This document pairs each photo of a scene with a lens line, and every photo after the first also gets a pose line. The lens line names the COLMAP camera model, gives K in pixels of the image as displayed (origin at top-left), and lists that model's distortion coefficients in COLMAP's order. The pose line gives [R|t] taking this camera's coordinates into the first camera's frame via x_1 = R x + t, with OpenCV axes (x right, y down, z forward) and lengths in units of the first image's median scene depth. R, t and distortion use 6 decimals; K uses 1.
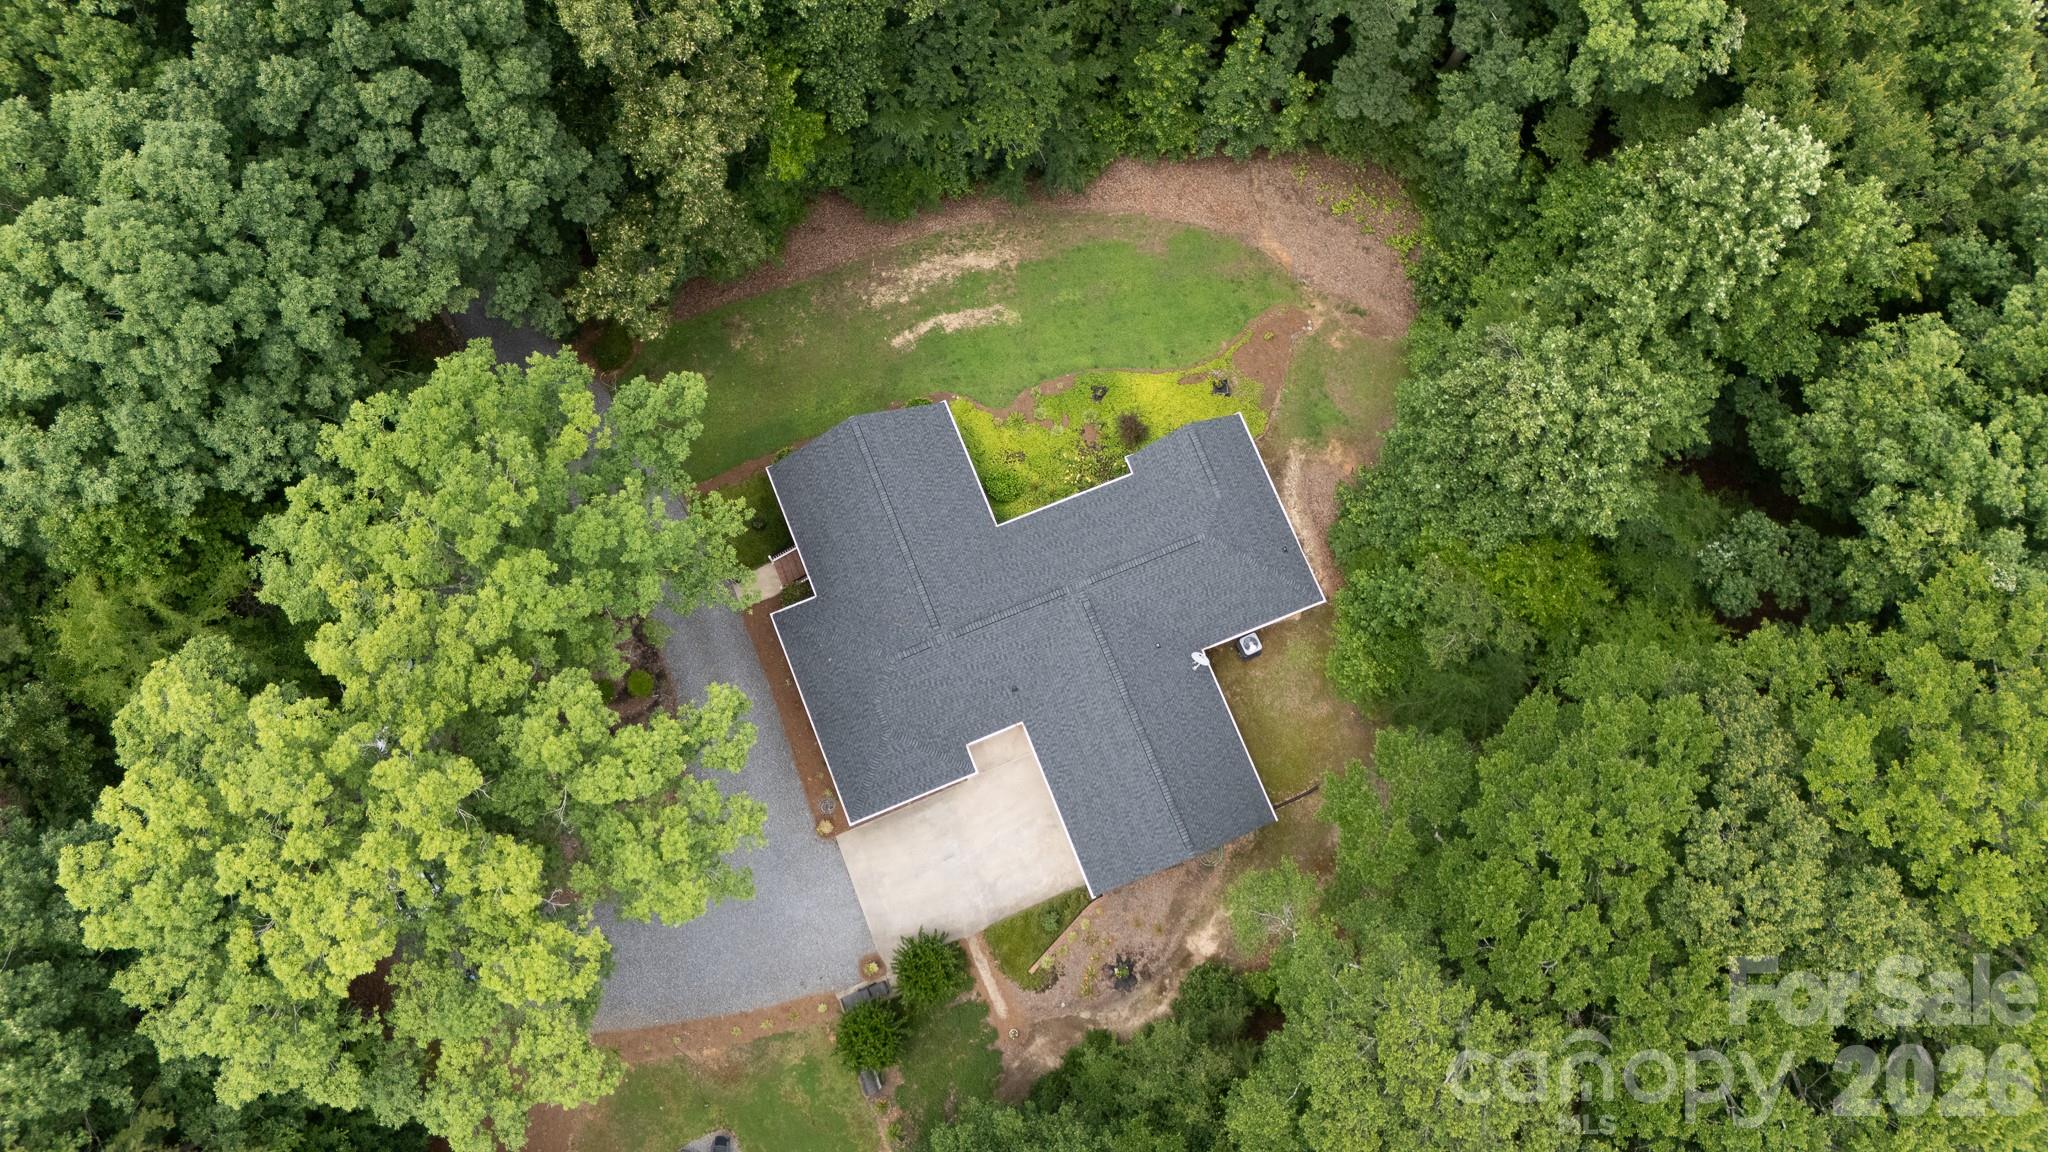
lens RADIAL K [[1492.6, 0, 1024.0], [0, 1492.6, 576.0], [0, 0, 1]] dist [0.104430, -0.136688]
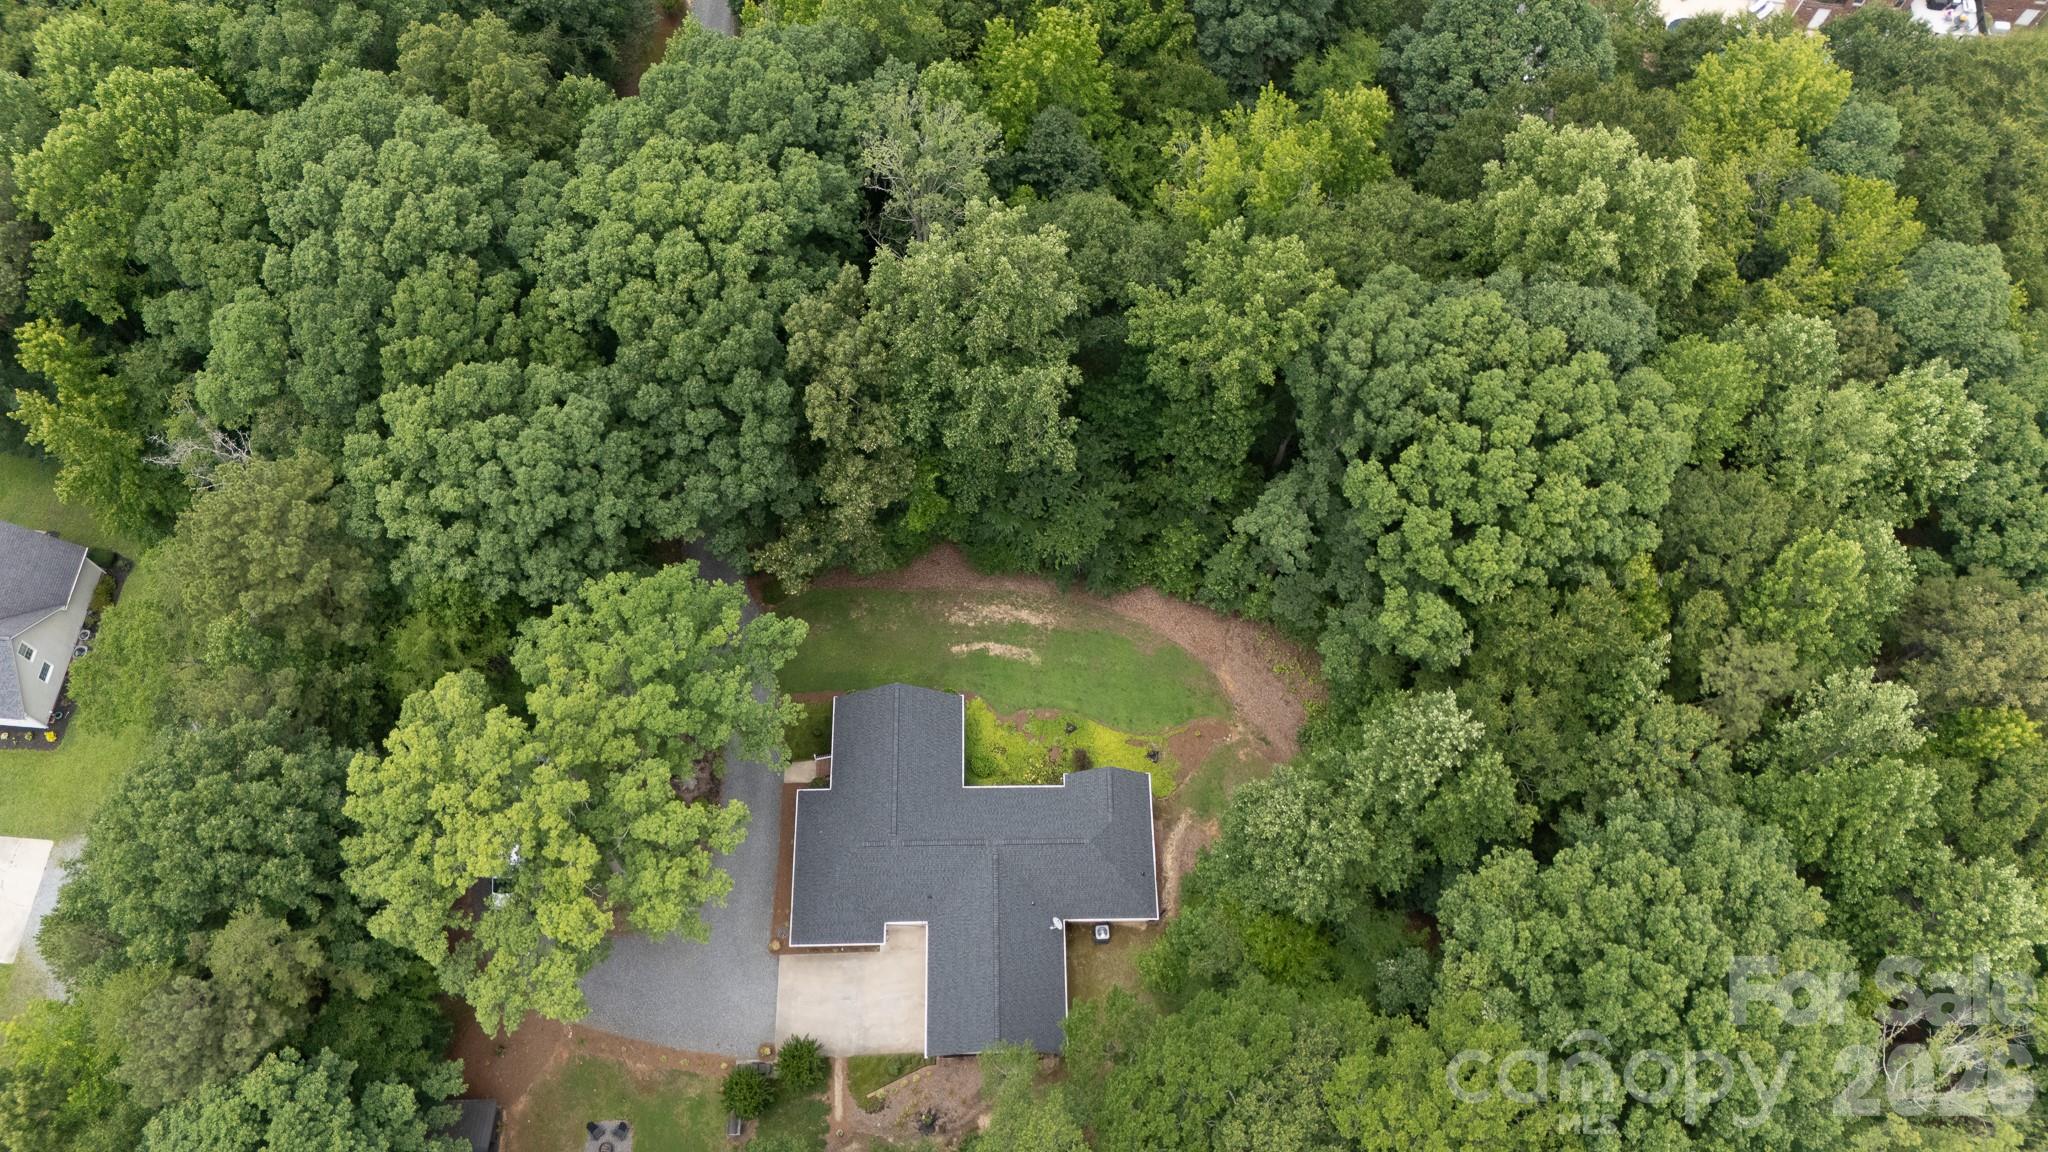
lens RADIAL K [[1492.6, 0, 1024.0], [0, 1492.6, 576.0], [0, 0, 1]] dist [0.104430, -0.136688]
pose [[0.933438, 0.329229, -0.142482, 0.233648], [-0.352698, 0.914809, -0.196797, 0.058110], [0.065553, 0.233951, 0.970036, -0.607392]]
